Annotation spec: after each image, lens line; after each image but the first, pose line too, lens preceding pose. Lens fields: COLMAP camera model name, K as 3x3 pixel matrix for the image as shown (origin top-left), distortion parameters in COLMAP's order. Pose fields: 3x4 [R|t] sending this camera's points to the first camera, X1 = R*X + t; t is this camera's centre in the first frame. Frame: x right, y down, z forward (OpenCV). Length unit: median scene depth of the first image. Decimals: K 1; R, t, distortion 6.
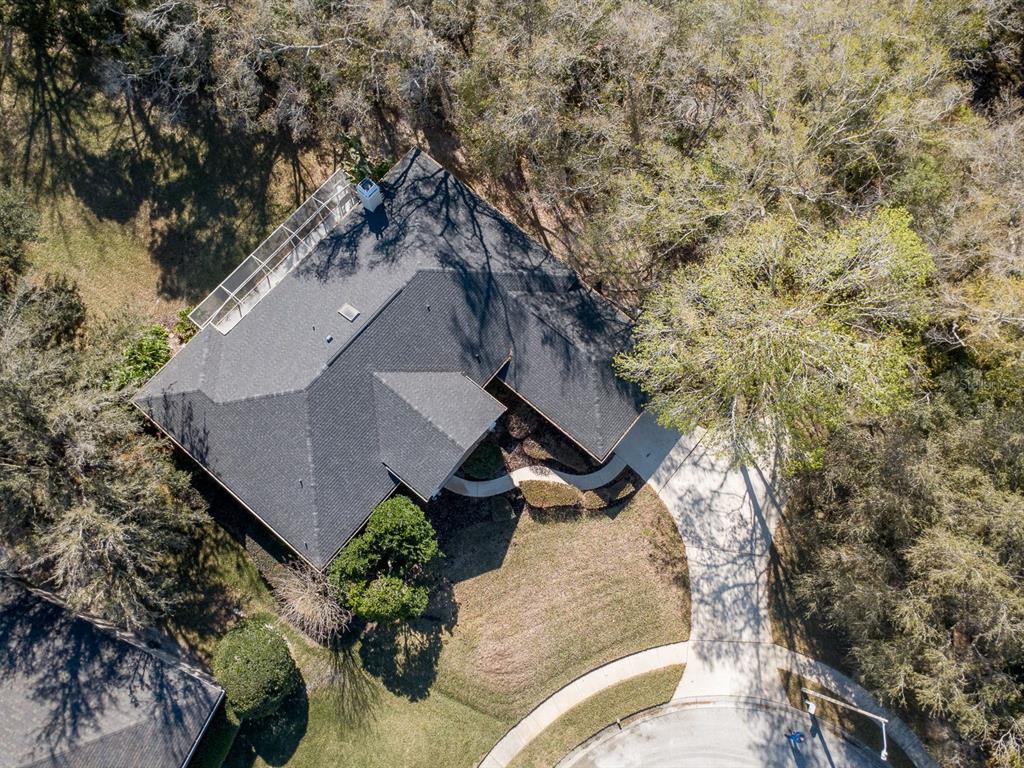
lens RADIAL K [[716.7, 0, 512.0], [0, 716.7, 384.0], [0, 0, 1]] dist [-0.001323, -0.001188]
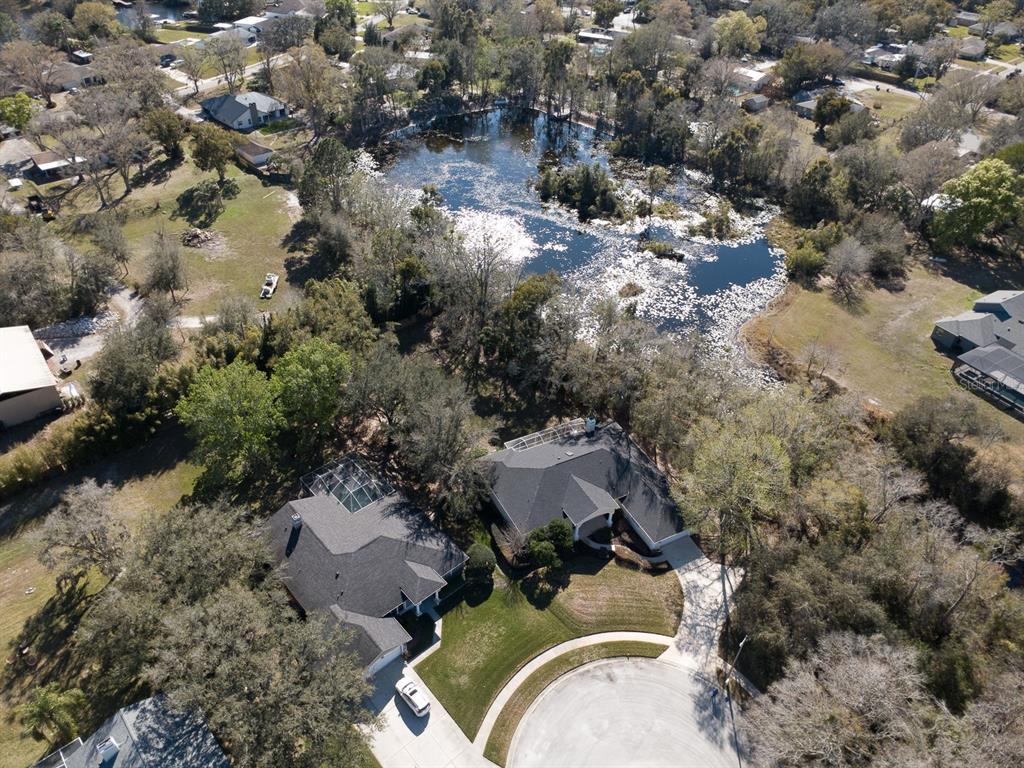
lens RADIAL K [[716.7, 0, 512.0], [0, 716.7, 384.0], [0, 0, 1]] dist [-0.001323, -0.001188]
pose [[0.922827, 0.239305, -0.301867, 0.259347], [-0.374368, 0.741791, -0.556412, 1.091521], [0.090770, 0.626481, 0.774133, -1.006504]]
